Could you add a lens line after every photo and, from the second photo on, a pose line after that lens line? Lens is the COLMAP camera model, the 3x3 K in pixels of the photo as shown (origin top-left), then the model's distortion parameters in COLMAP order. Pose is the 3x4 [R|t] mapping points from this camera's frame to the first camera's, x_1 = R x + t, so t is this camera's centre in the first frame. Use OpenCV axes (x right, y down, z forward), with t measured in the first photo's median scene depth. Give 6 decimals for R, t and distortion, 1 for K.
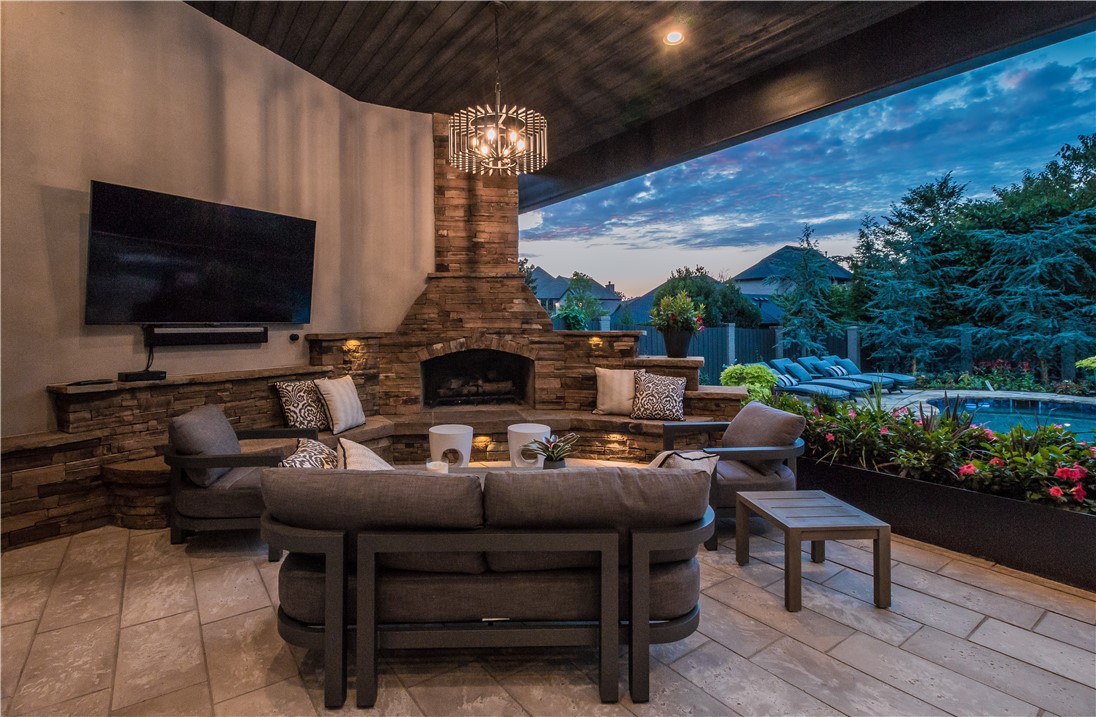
lens RADIAL K [[514.4, 0, 519.3], [0, 514.4, 325.6], [0, 0, 1]] dist [0.005094, 0.000352]
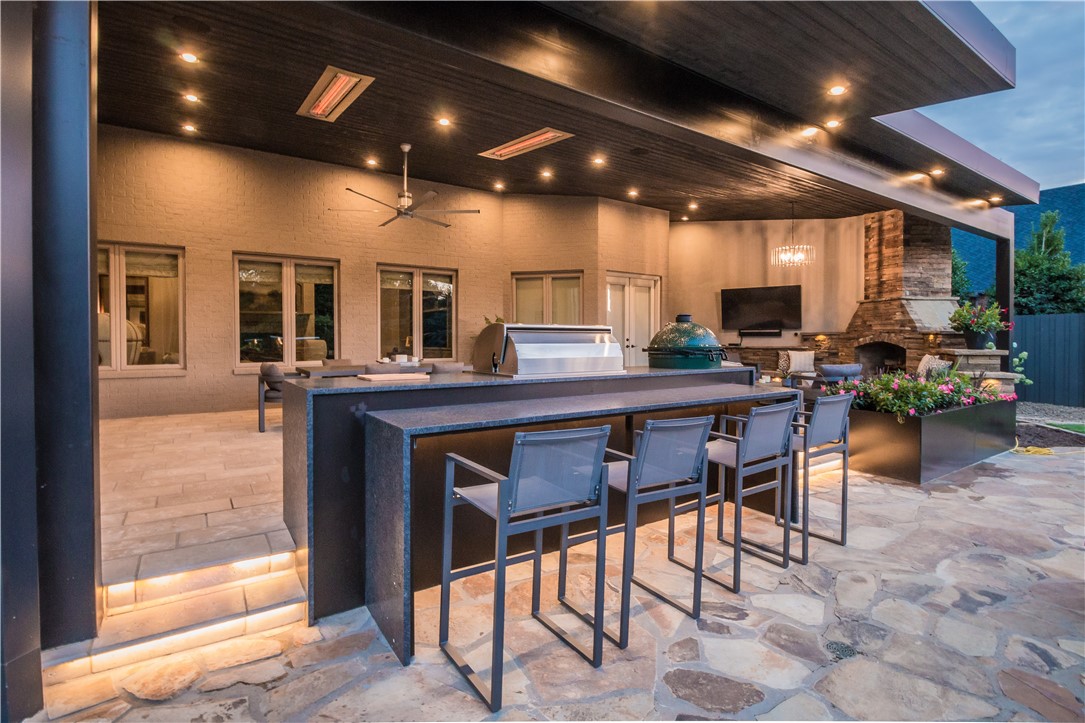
lens RADIAL K [[501.3, 0, 530.0], [0, 501.3, 343.6], [0, 0, 1]] dist [0.016038, -0.000249]
pose [[-0.029861, 0.019408, -0.999366, 1.711194], [0.003725, 0.999807, 0.019305, 0.014602], [0.999547, -0.003146, -0.029928, -0.155018]]
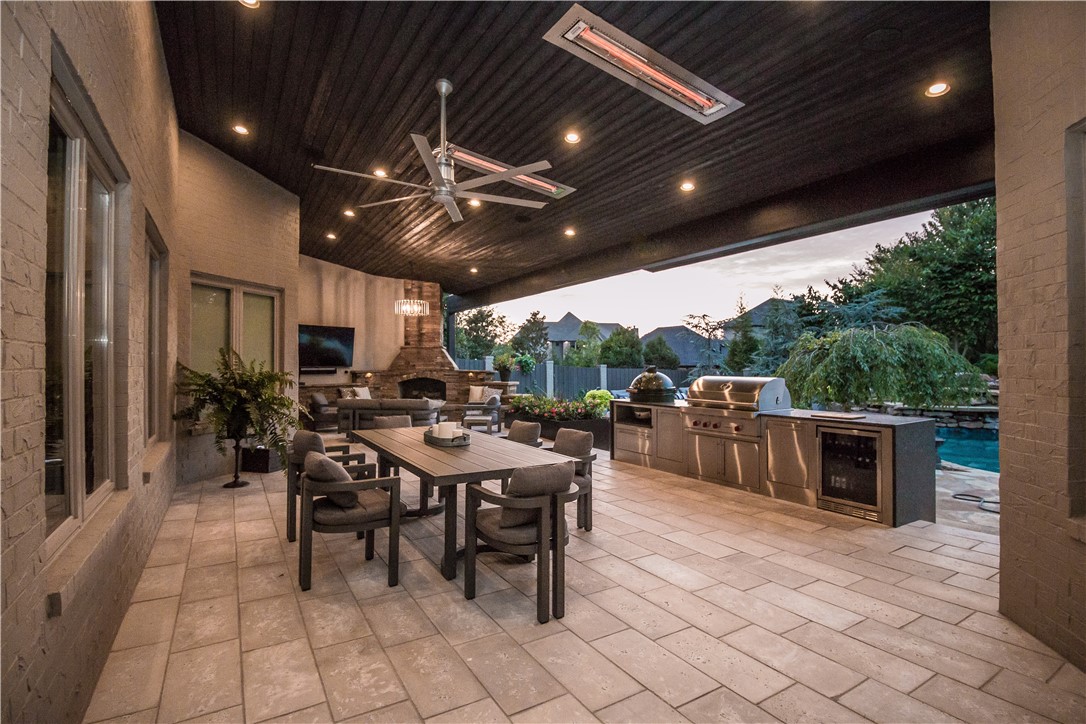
lens RADIAL K [[505.1, 0, 543.0], [0, 505.1, 362.0], [0, 0, 1]] dist [0.000234, -0.000043]
pose [[0.998479, 0.006797, -0.054715, 0.613431], [-0.007086, 0.999962, -0.005095, -0.018912], [0.054679, 0.005475, 0.998489, -1.320162]]
